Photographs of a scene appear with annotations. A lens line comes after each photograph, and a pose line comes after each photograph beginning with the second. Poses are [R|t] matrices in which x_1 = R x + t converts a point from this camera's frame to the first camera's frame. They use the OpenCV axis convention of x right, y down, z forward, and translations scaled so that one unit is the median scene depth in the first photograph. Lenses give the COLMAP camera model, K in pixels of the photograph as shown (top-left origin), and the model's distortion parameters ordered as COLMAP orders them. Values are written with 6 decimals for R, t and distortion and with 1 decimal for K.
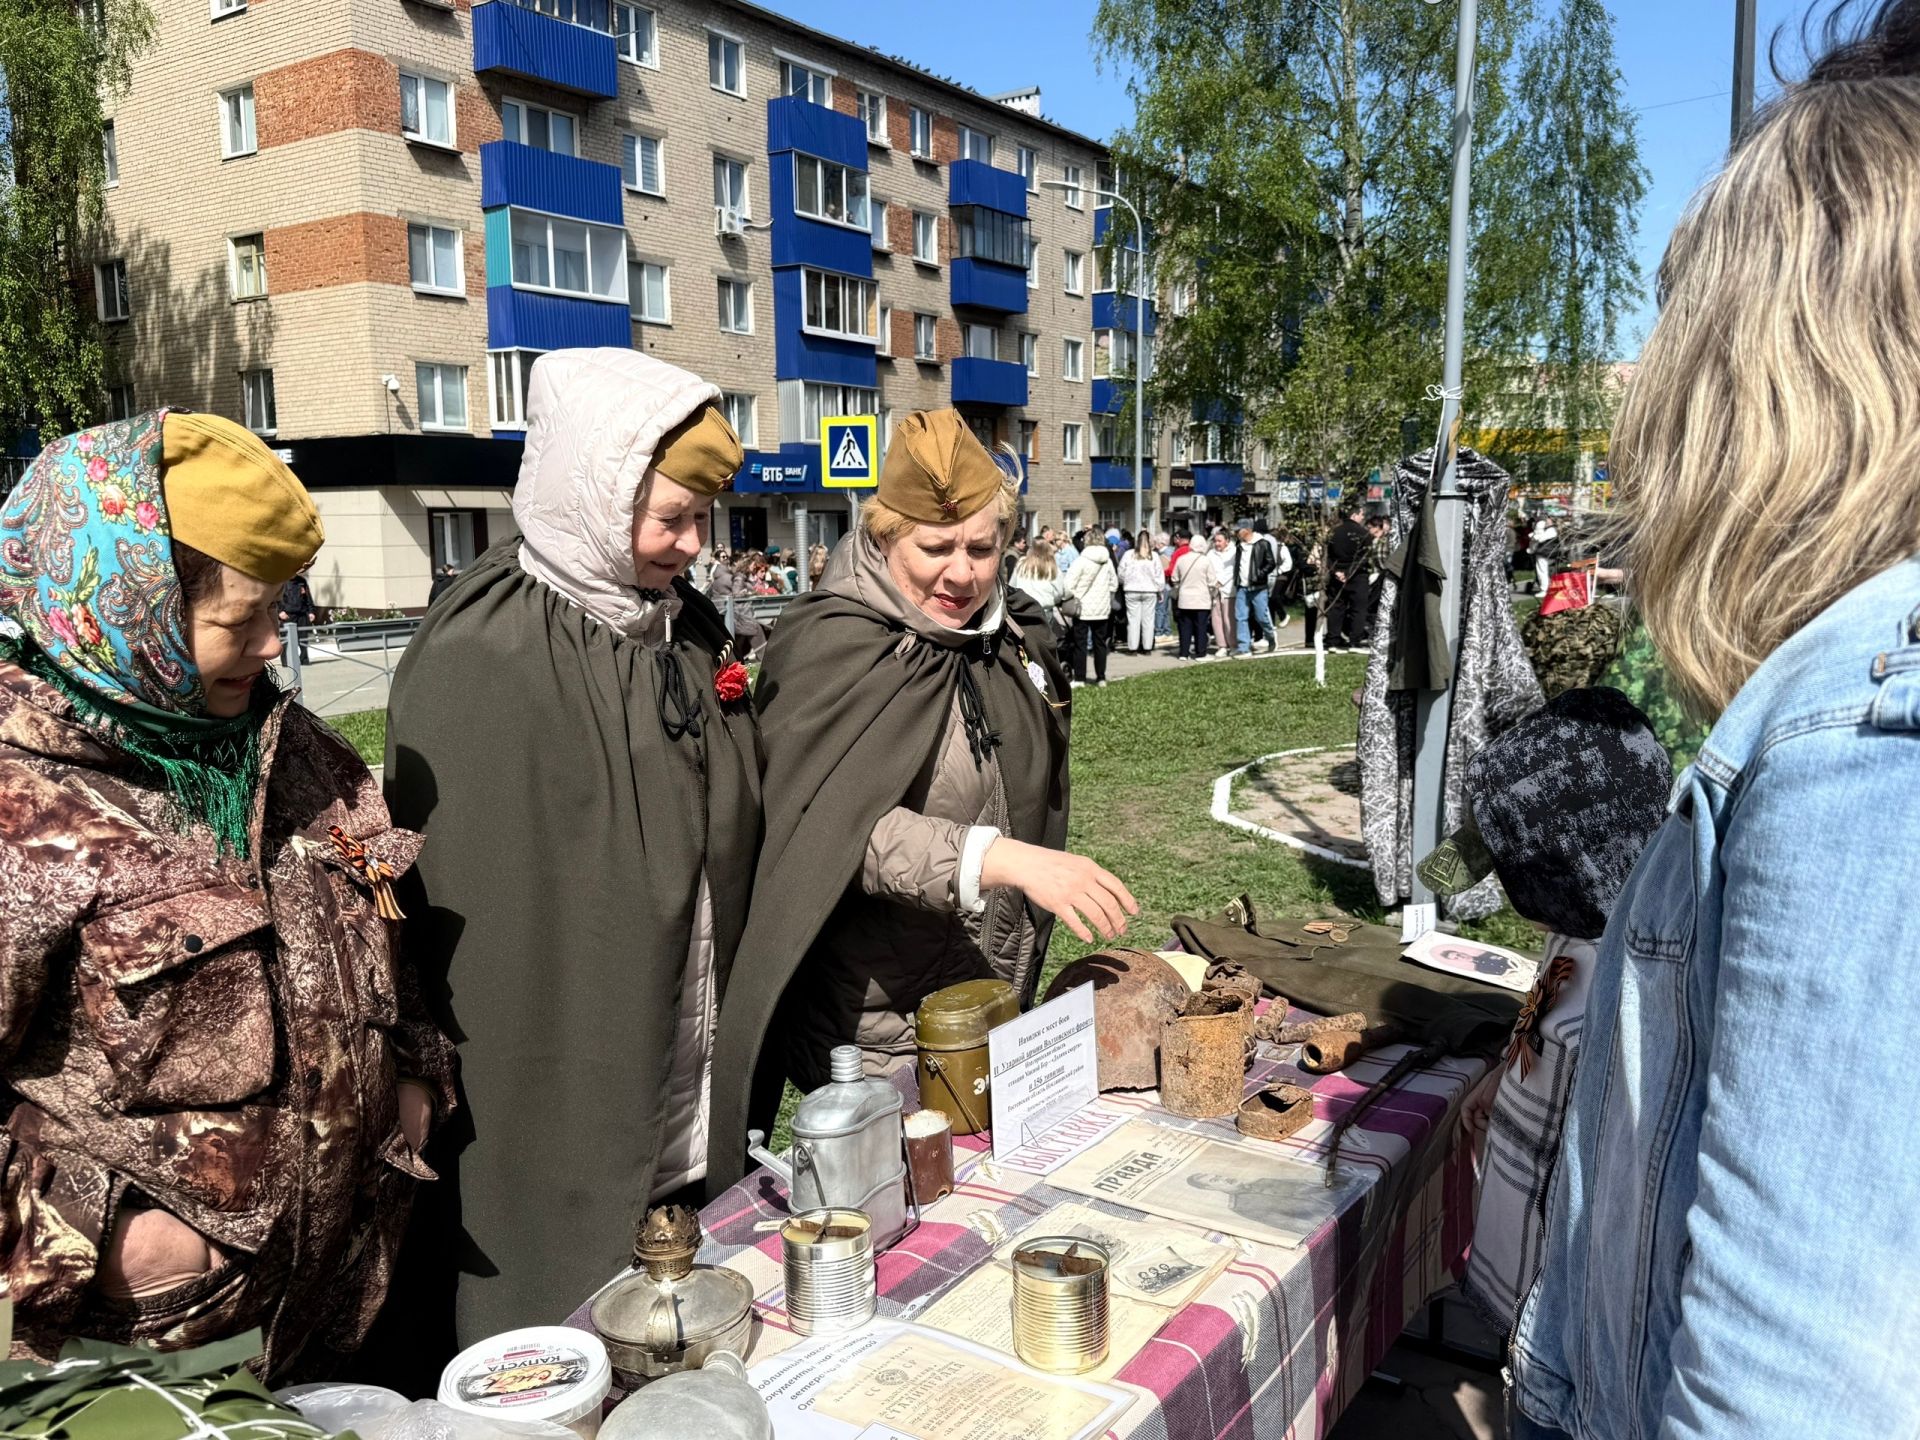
lens RADIAL K [[1474.6, 0, 960.2], [0, 1474.6, 725.7], [0, 0, 1]] dist [-0.022645, -0.007579]
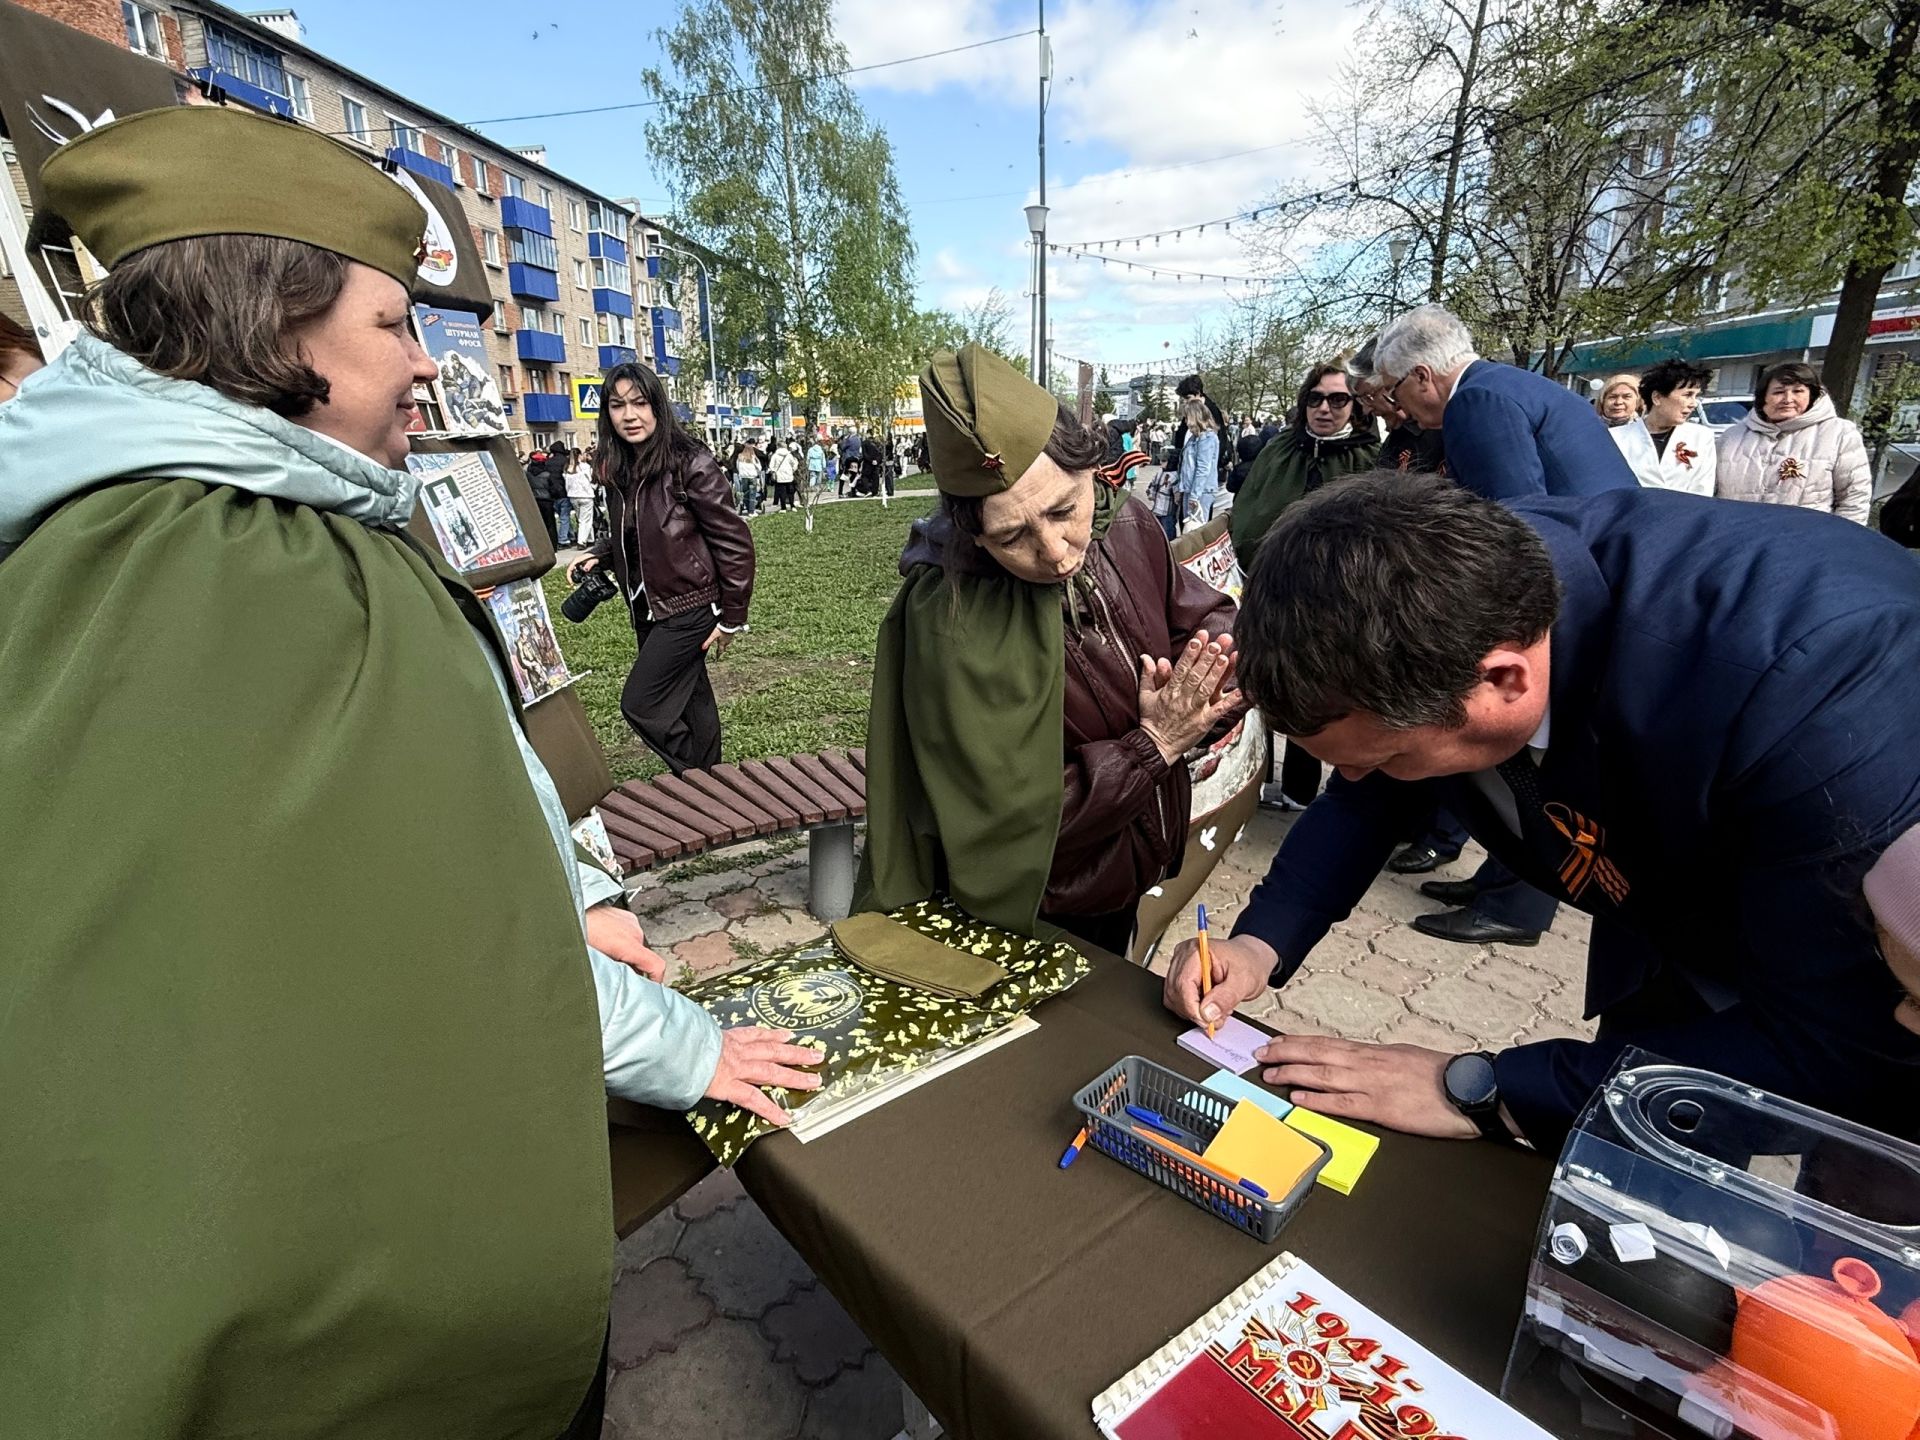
lens RADIAL K [[1474.6, 0, 959.5], [0, 1474.6, 720.0], [0, 0, 1]] dist [-0.022645, -0.007579]
pose [[0.868981, -0.077831, 0.488687, -0.373772], [0.055161, 0.996634, 0.060641, 0.084852], [-0.491762, -0.025739, 0.870349, -0.548753]]
